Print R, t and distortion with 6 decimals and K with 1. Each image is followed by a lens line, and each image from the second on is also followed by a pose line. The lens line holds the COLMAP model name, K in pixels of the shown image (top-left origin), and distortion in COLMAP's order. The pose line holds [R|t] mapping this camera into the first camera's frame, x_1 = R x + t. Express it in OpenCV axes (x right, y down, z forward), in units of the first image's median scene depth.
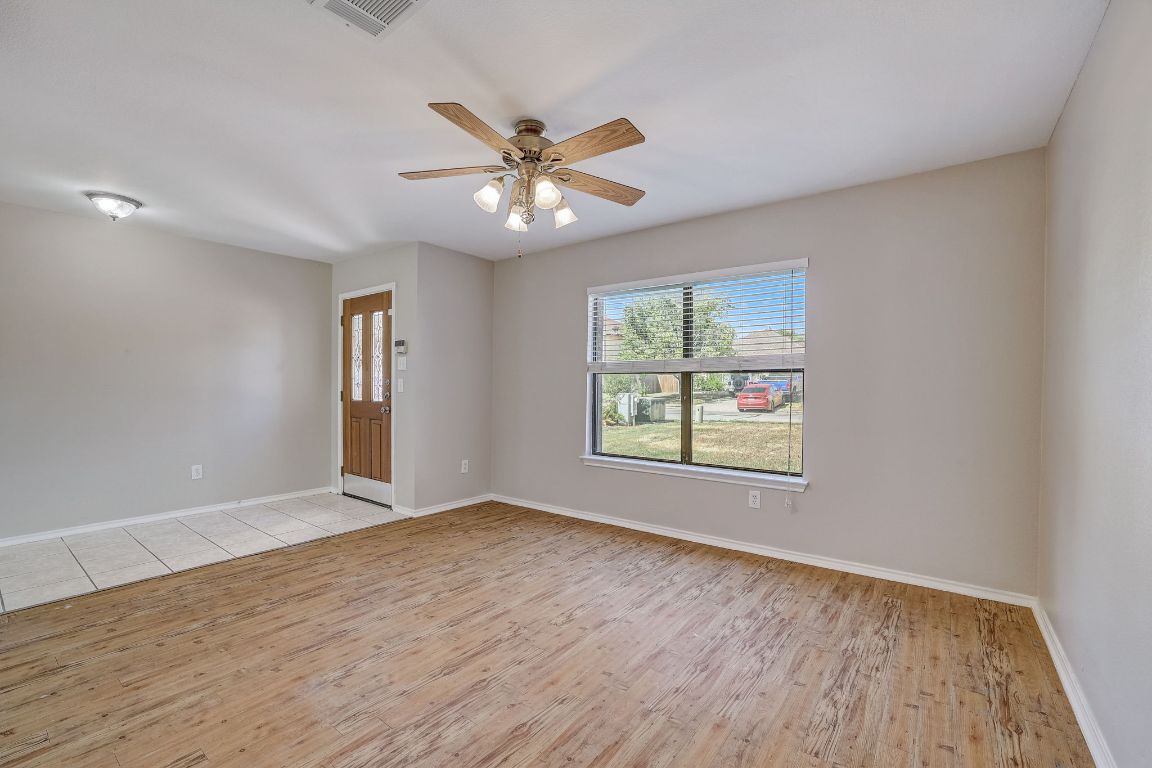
lens RADIAL K [[494.7, 0, 579.0], [0, 494.7, 385.1], [0, 0, 1]] dist [-0.047687, 0.017547]
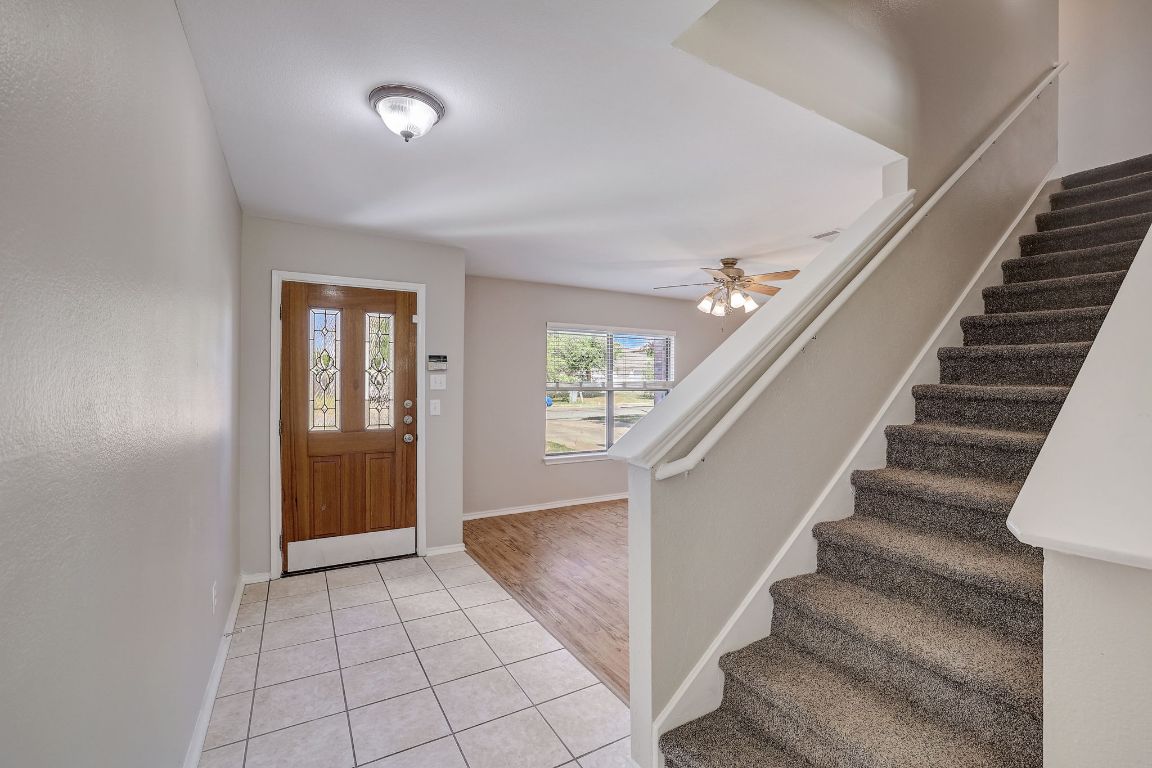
lens RADIAL K [[494.7, 0, 579.0], [0, 494.7, 385.1], [0, 0, 1]] dist [-0.047687, 0.017547]
pose [[0.385679, -0.002950, 0.922628, -1.540684], [-0.000118, 0.999995, 0.003246, -0.059643], [-0.922633, -0.001361, 0.385677, 0.631152]]
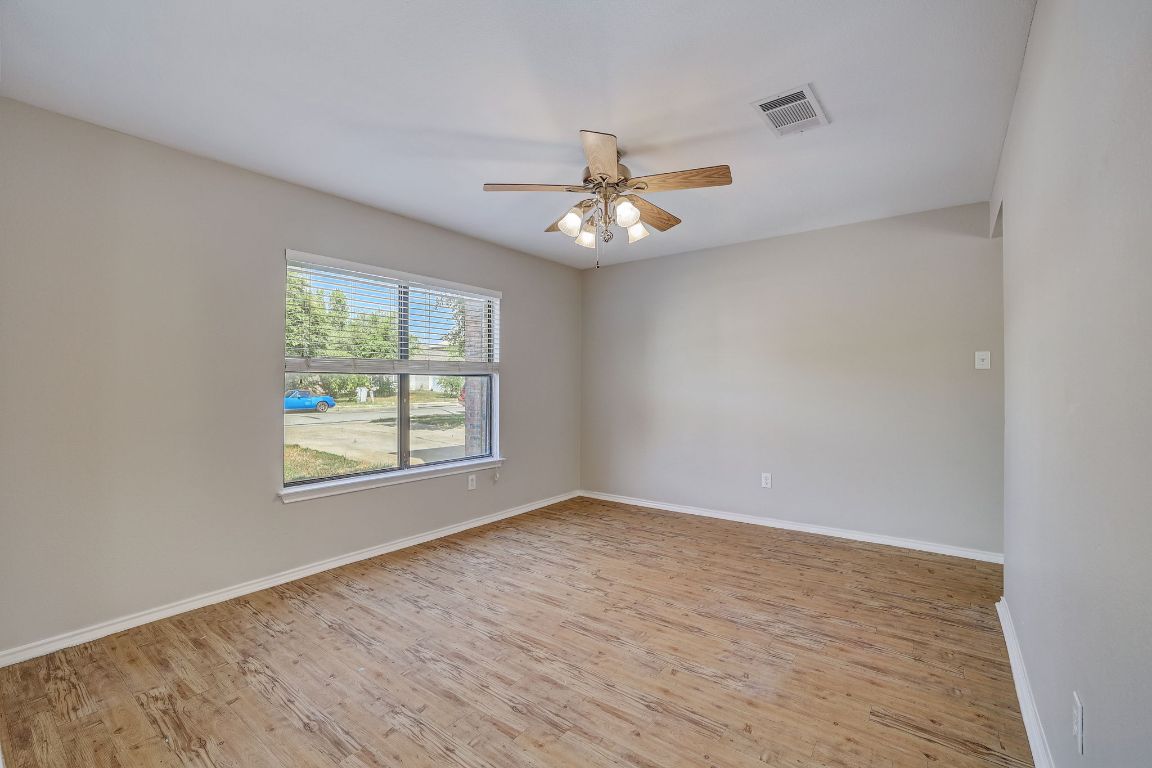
lens RADIAL K [[494.7, 0, 579.0], [0, 494.7, 385.1], [0, 0, 1]] dist [-0.047687, 0.017547]
pose [[-0.004895, -0.004022, 0.999980, -0.942227], [0.001661, 0.999991, 0.004030, -0.009249], [-0.999987, 0.001681, -0.004888, 0.832244]]
